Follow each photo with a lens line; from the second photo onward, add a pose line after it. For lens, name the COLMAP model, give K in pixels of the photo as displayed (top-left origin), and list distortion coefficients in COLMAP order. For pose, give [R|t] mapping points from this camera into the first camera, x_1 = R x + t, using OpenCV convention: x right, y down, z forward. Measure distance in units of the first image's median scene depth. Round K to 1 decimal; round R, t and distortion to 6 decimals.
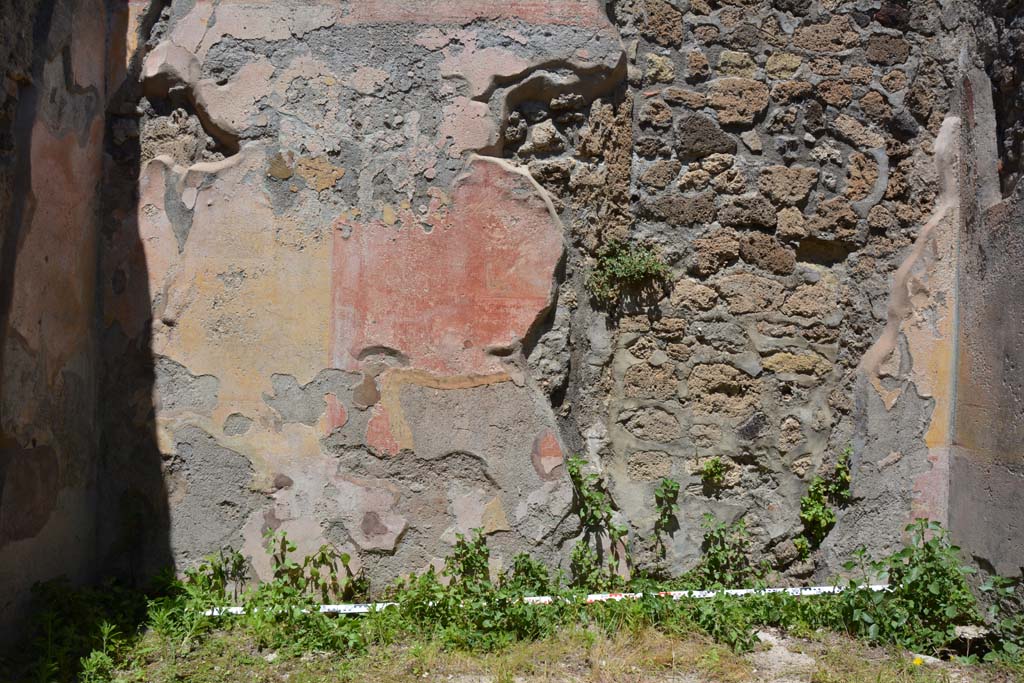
lens RADIAL K [[792.7, 0, 508.9], [0, 792.7, 349.3], [0, 0, 1]] dist [-0.164639, 0.113357]
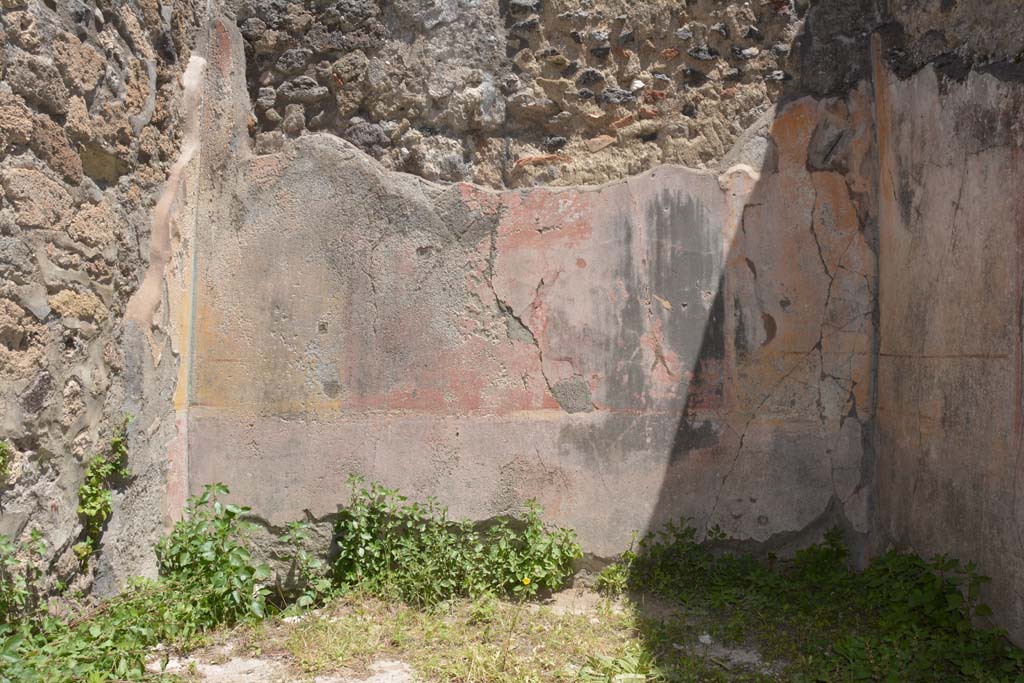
lens RADIAL K [[792.7, 0, 508.9], [0, 792.7, 349.0], [0, 0, 1]] dist [-0.164639, 0.113357]
pose [[0.102383, 0.013411, 0.994655, -0.316928], [0.008855, 0.999857, -0.014393, 0.074865], [-0.994706, 0.010281, 0.102249, 0.526123]]
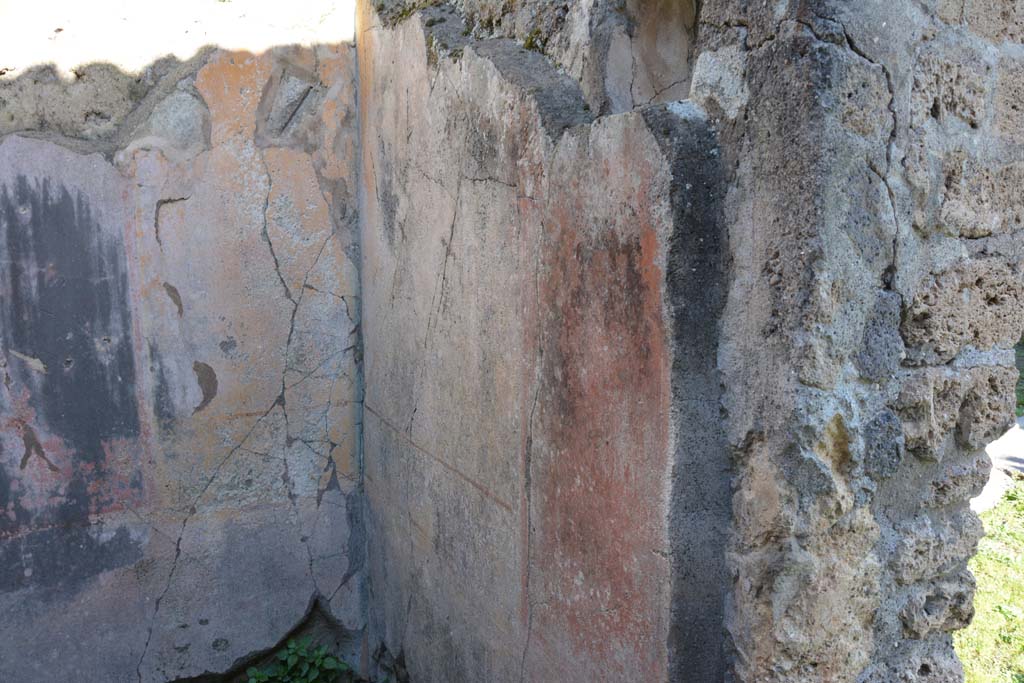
lens RADIAL K [[792.7, 0, 511.9], [0, 792.7, 344.3], [0, 0, 1]] dist [-0.164639, 0.113357]
pose [[-0.438365, -0.125539, 0.889987, -0.033415], [0.019976, 0.988592, 0.149288, -0.078996], [-0.898575, 0.083221, -0.430856, 0.360379]]
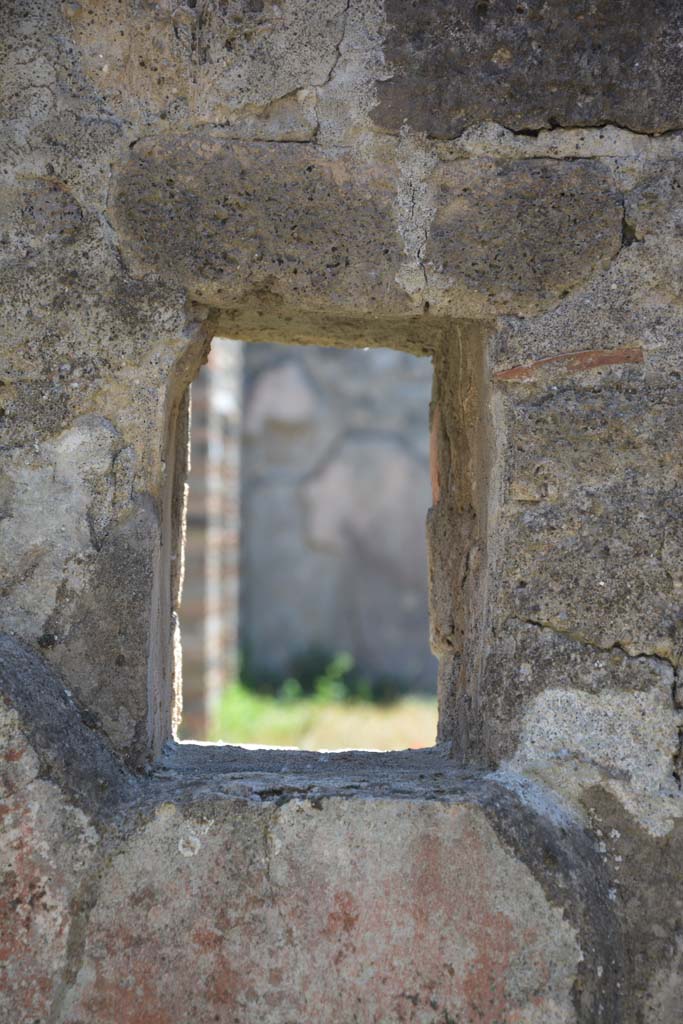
lens RADIAL K [[3293.5, 0, 335.6], [0, 3293.5, 522.0], [0, 0, 1]] dist [0.864802, 0.000000]
pose [[-0.999304, -0.020446, 0.031203, 0.232276], [-0.020160, 0.999752, 0.009434, -0.180613], [-0.031388, 0.008799, -0.999469, 0.798970]]
